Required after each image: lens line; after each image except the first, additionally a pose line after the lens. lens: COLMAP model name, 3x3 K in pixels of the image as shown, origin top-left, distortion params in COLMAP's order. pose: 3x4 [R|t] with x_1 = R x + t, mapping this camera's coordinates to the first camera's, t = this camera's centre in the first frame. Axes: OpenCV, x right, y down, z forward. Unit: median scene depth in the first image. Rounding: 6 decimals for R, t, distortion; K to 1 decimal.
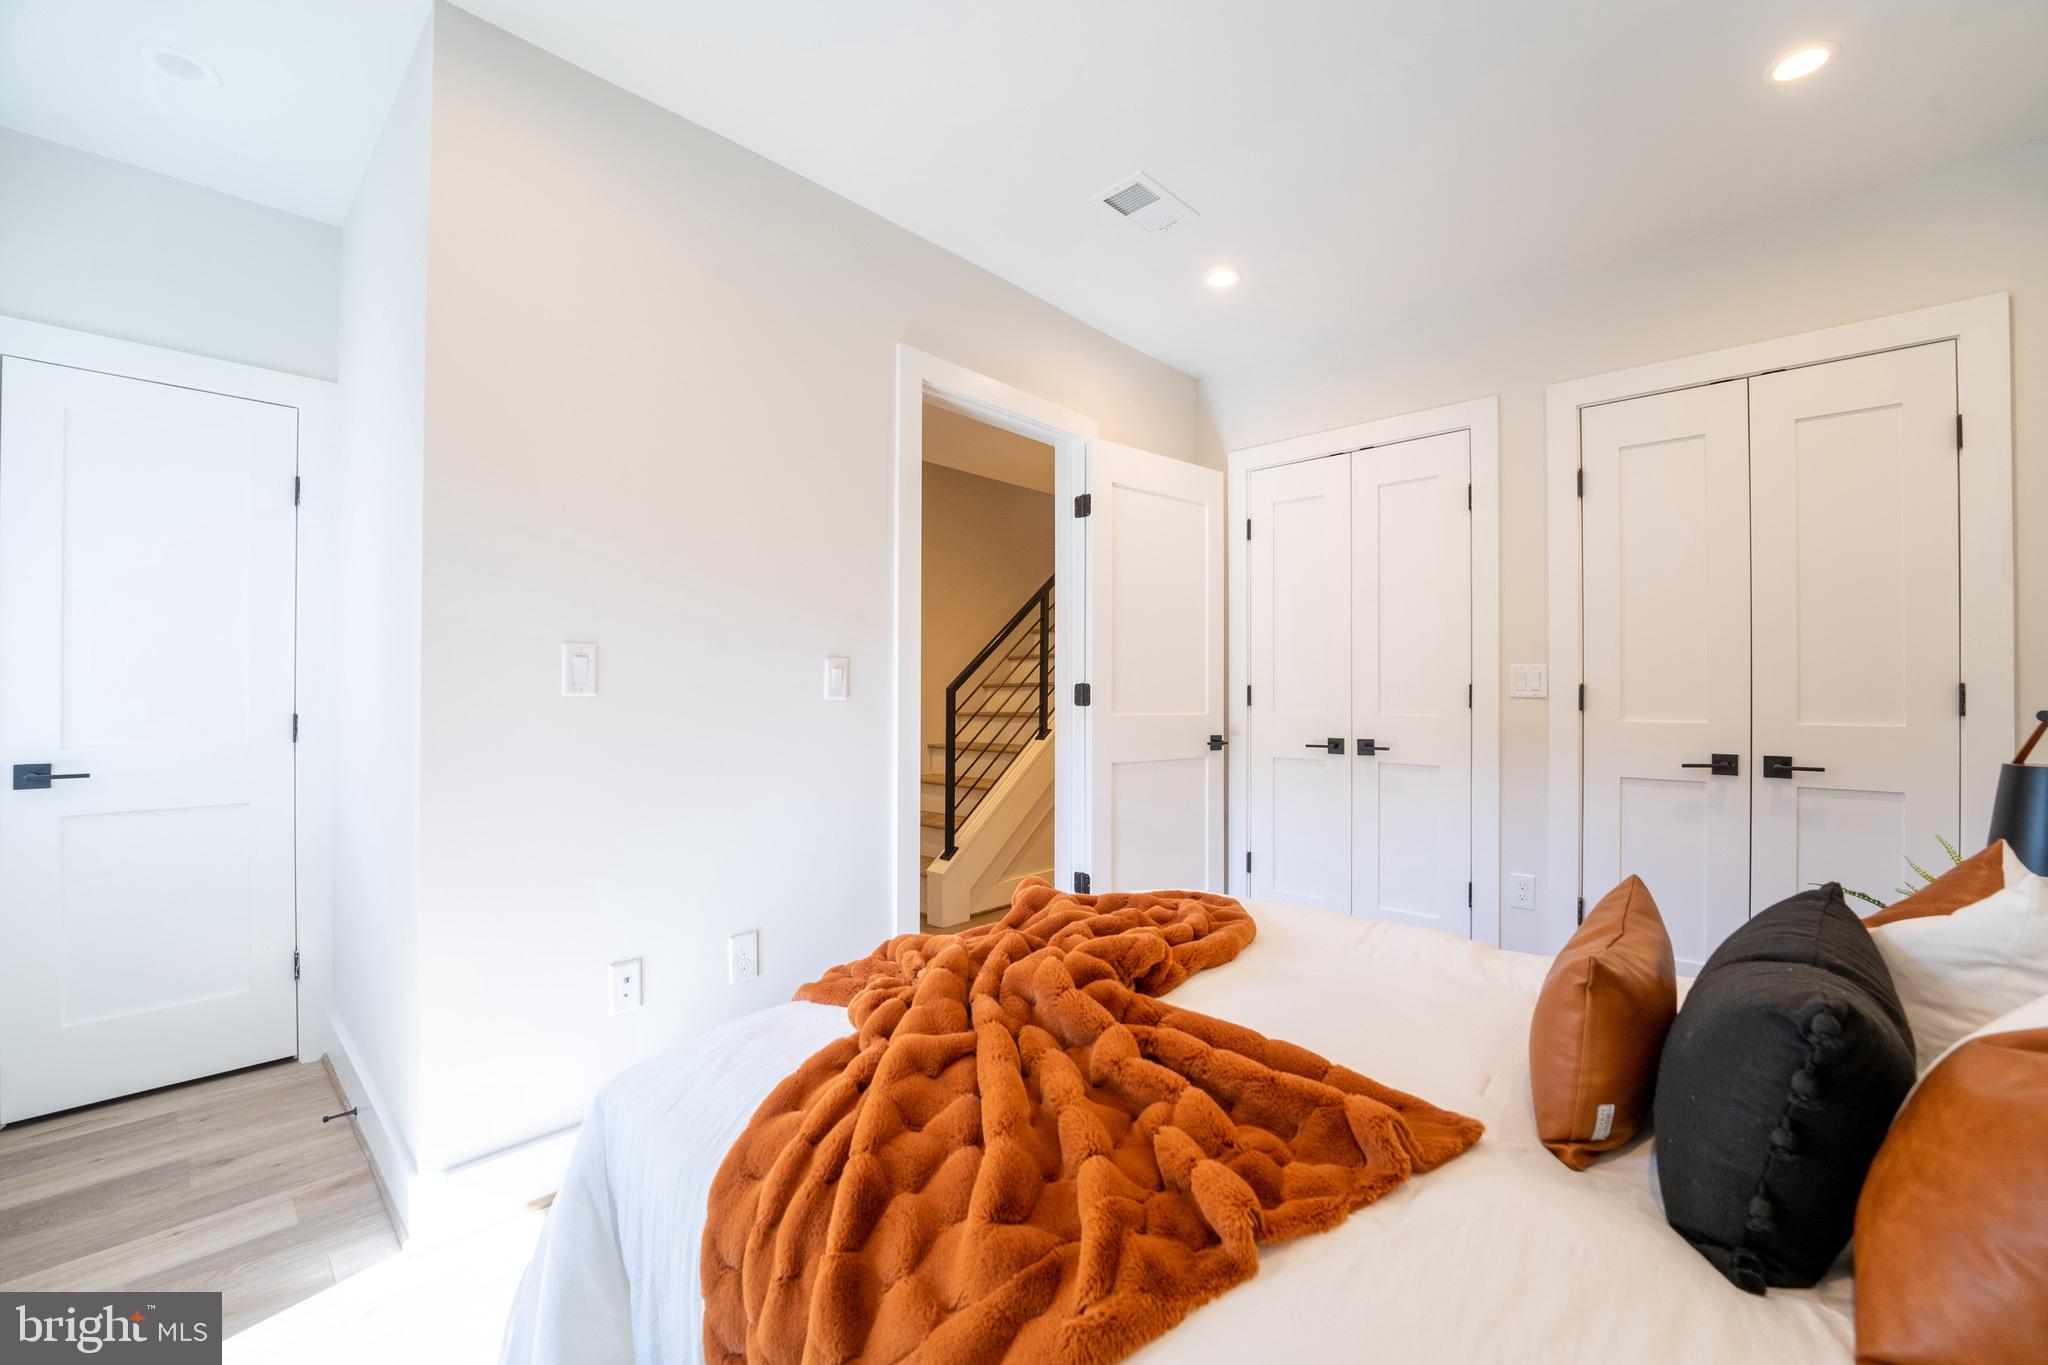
lens RADIAL K [[836.4, 0, 1027.6], [0, 836.4, 685.4], [0, 0, 1]] dist [-0.026603, 0.000473]
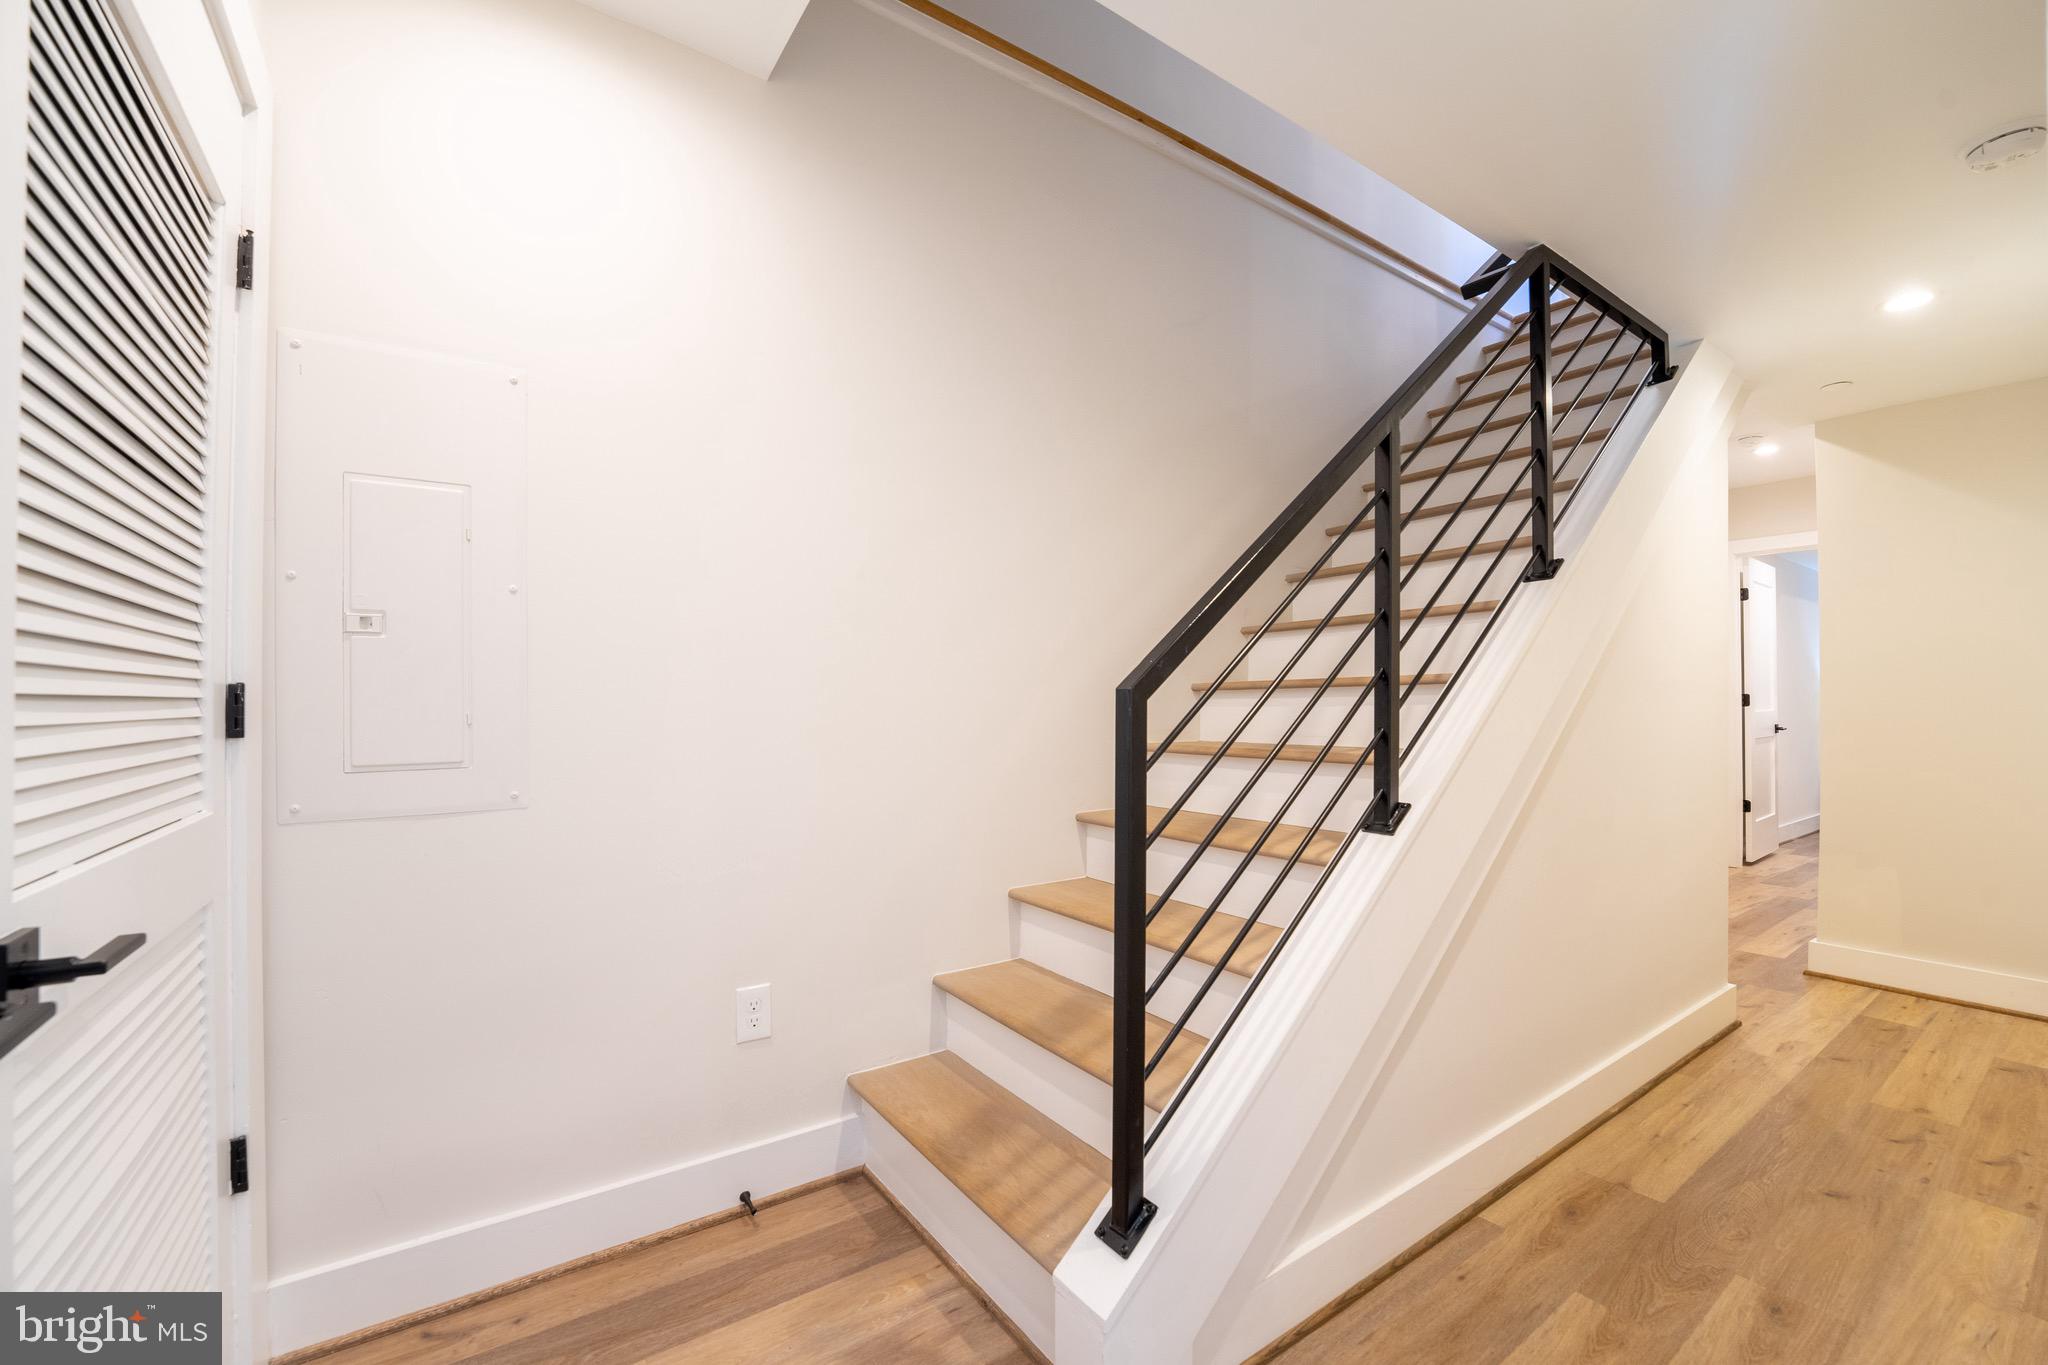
lens RADIAL K [[836.4, 0, 1027.6], [0, 836.4, 685.4], [0, 0, 1]] dist [-0.026603, 0.000473]
pose [[0.974349, -0.012279, -0.224708, -0.051863], [0.009924, 0.999883, -0.011605, 0.005348], [0.224824, 0.009077, 0.974357, 0.614175]]
